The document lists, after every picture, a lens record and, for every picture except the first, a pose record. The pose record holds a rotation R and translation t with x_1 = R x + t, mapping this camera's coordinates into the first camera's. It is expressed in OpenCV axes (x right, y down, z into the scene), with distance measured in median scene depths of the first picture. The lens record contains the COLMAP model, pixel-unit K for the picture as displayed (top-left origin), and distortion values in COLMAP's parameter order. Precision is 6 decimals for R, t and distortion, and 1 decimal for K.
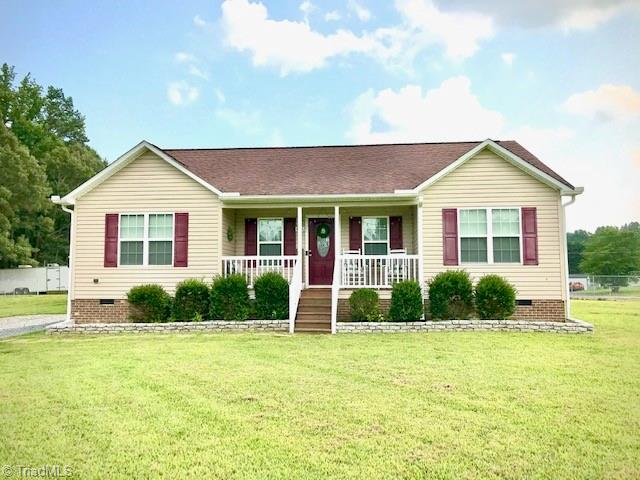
lens RADIAL K [[534.0, 0, 320.0], [0, 534.0, 240.0], [0, 0, 1]] dist [0.069931, -0.088052]
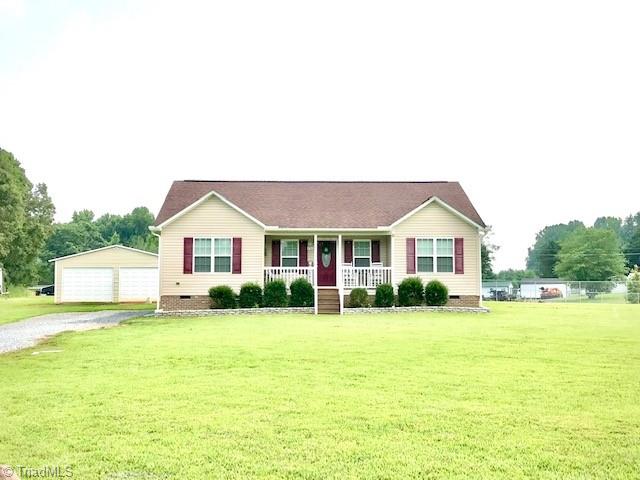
lens RADIAL K [[769.2, 0, 320.0], [0, 769.2, 240.0], [0, 0, 1]] dist [-0.007913, -0.003688]
pose [[0.992724, 0.009894, 0.120007, -0.294118], [-0.011687, 0.999830, 0.014252, -0.081410], [-0.119845, -0.015551, 0.992671, -1.210149]]
